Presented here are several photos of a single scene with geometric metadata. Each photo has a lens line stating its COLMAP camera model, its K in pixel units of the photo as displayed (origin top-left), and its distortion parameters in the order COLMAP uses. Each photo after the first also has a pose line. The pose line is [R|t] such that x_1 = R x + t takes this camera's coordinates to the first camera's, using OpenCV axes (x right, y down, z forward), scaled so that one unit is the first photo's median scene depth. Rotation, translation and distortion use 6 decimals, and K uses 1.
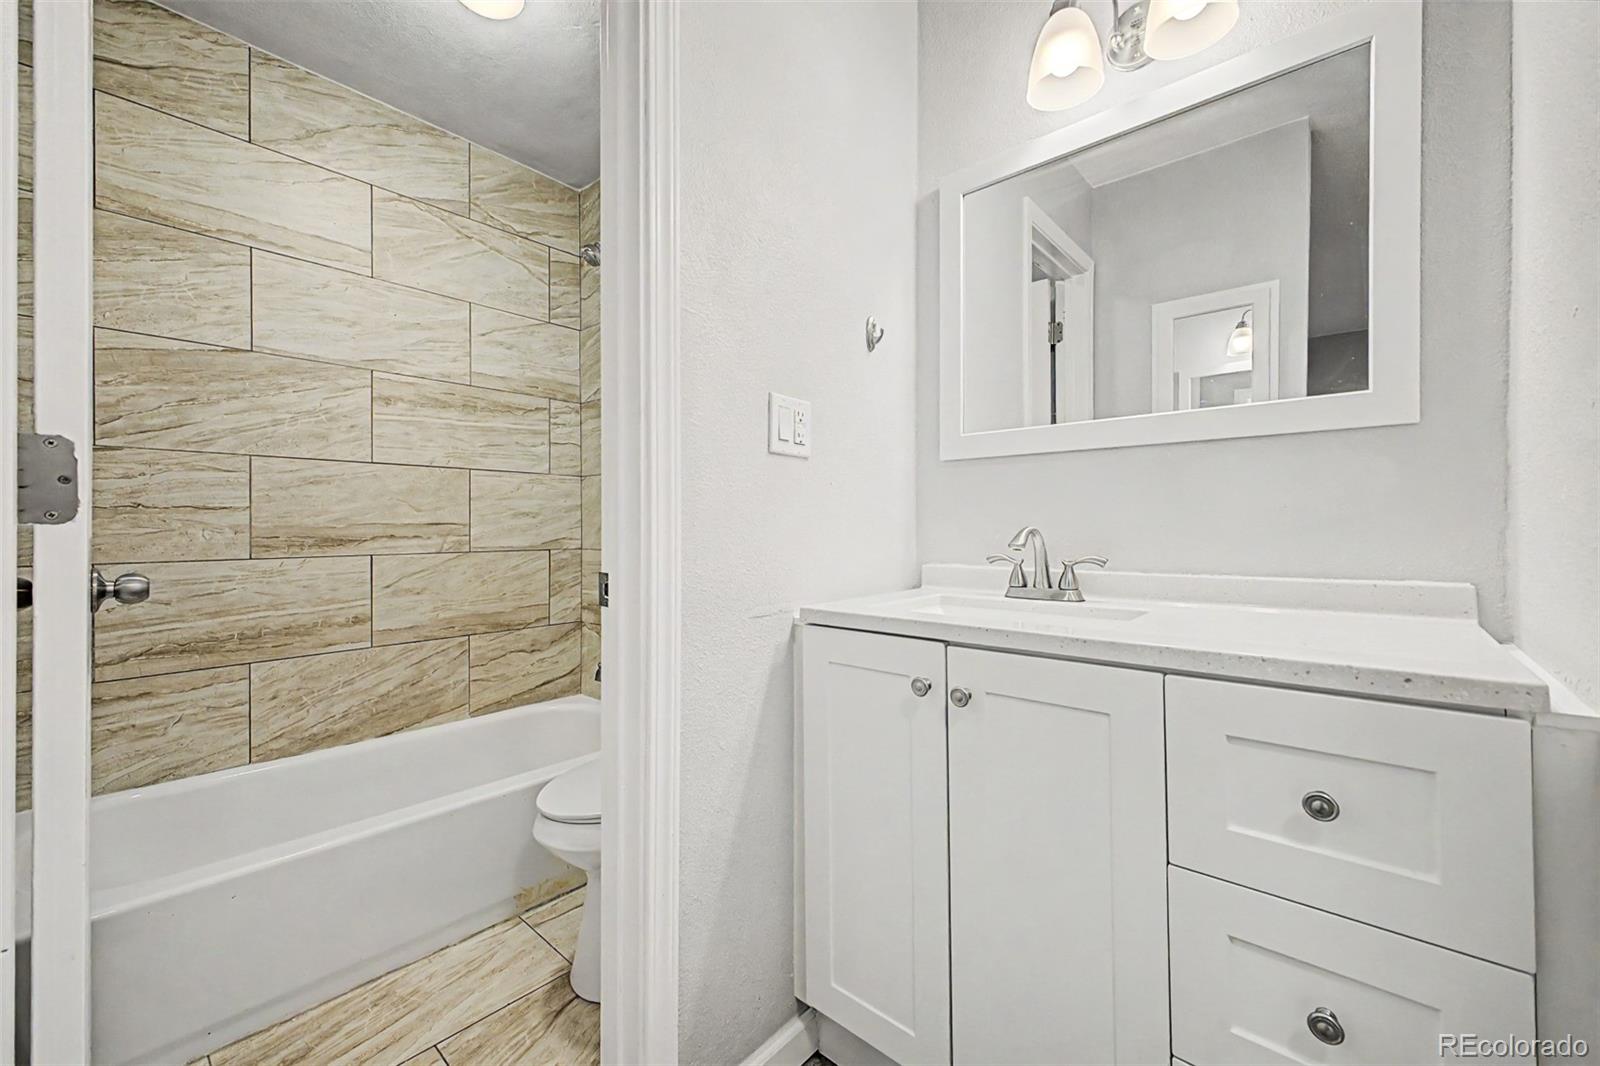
lens RADIAL K [[628.8, 0, 801.4], [0, 628.8, 525.5], [0, 0, 1]] dist [0.017853, -0.005841]
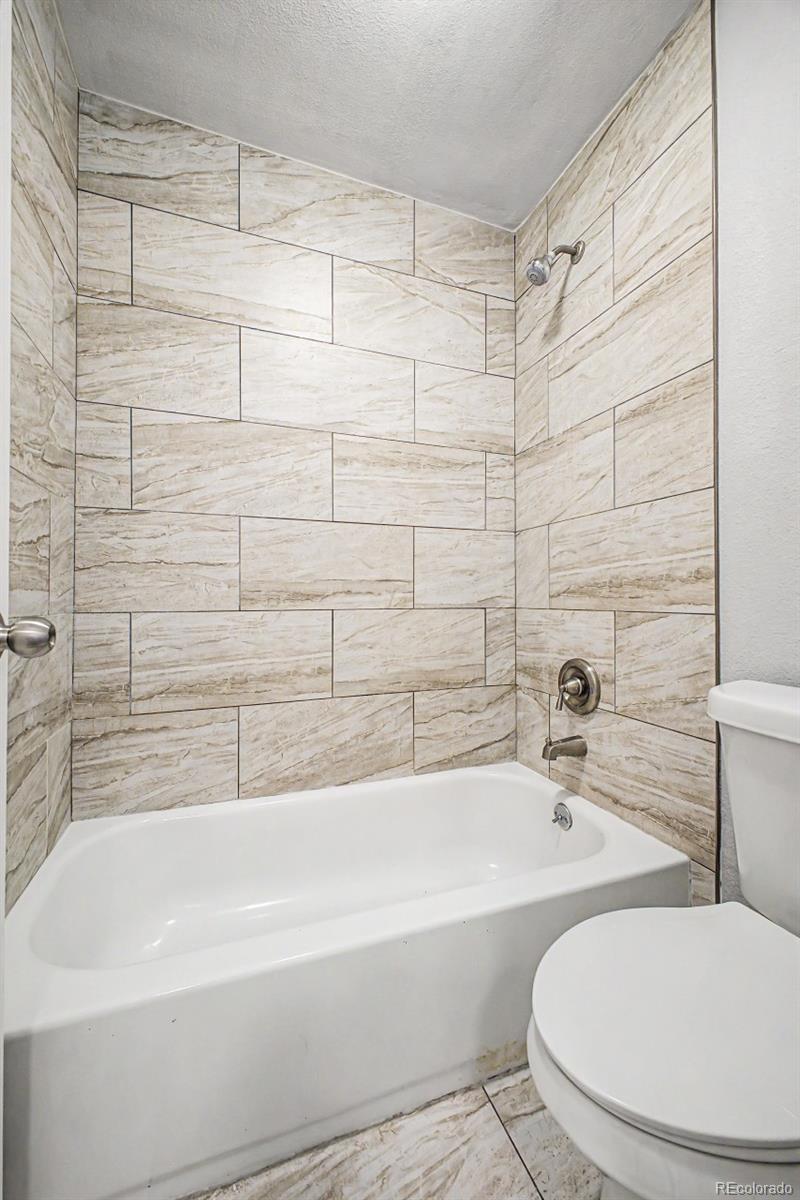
lens RADIAL K [[480.3, 0, 400.0], [0, 480.3, 600.0], [0, 0, 1]] dist [0.023560, -0.009341]
pose [[0.882312, 0.002192, -0.470661, -0.208927], [0.000780, 0.999981, 0.006118, 0.026496], [0.470665, -0.005765, 0.882293, 0.357045]]
